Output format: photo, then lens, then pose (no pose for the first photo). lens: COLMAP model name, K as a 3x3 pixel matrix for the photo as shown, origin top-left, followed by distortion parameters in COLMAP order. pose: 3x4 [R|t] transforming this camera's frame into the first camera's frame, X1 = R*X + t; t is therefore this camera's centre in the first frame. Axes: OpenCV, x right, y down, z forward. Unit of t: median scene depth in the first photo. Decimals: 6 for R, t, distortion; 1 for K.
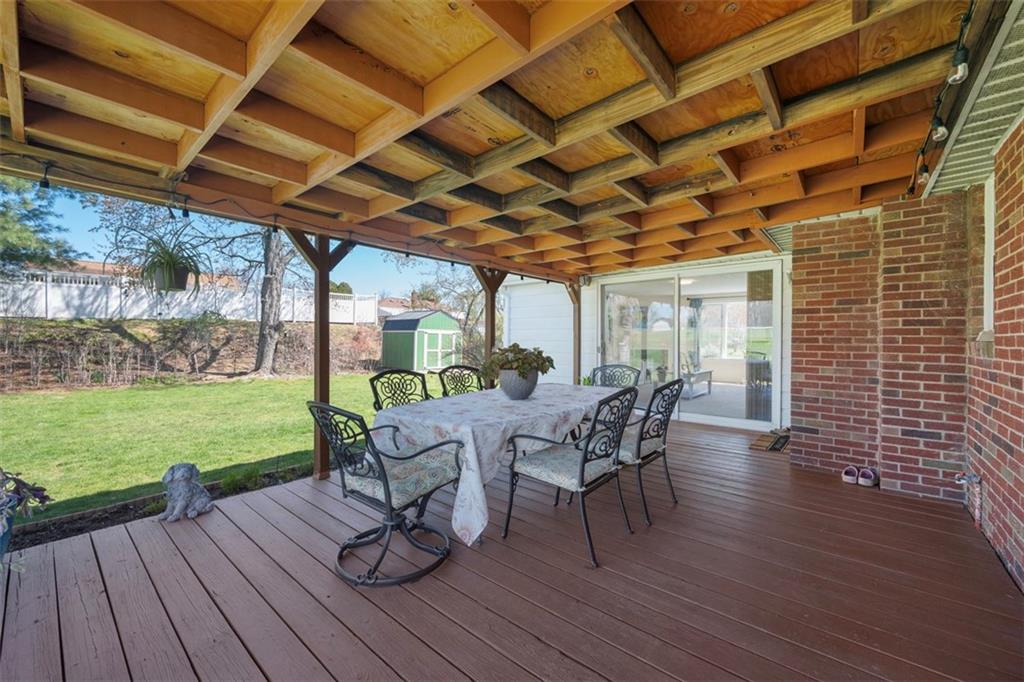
lens RADIAL K [[400.5, 0, 511.8], [0, 400.5, 343.5], [0, 0, 1]] dist [0.000084, 0.000383]
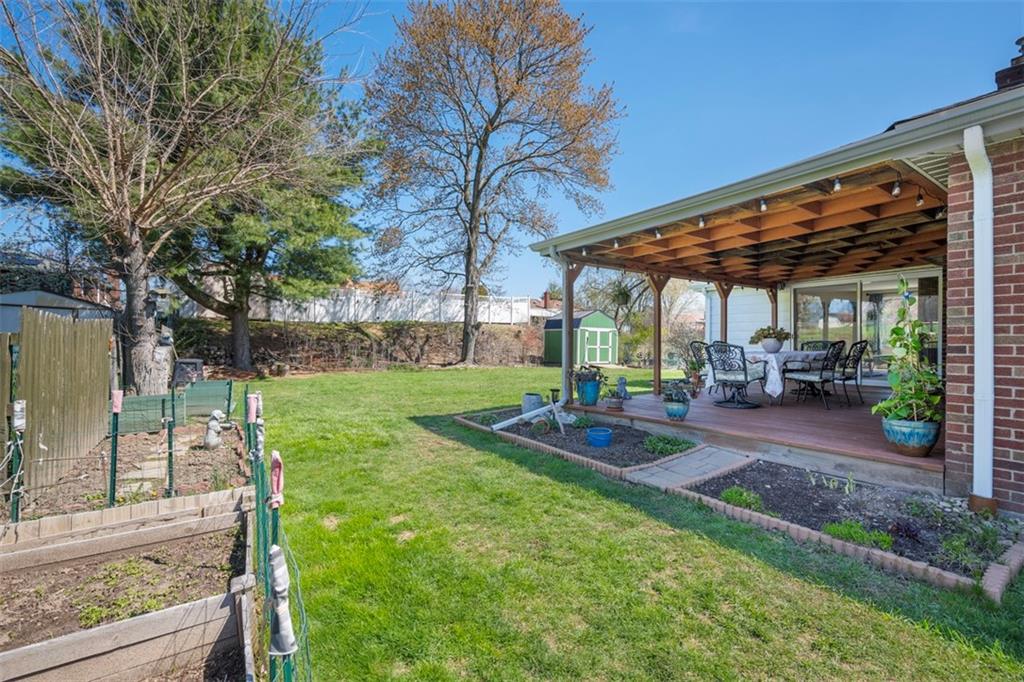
lens RADIAL K [[433.5, 0, 514.2], [0, 433.5, 342.4], [0, 0, 1]] dist [-0.000924, -0.000090]
pose [[0.964299, -0.003439, -0.264792, -0.112262], [0.001868, 0.999979, -0.006184, 0.015780], [0.264808, 0.005468, 0.964286, -0.249835]]
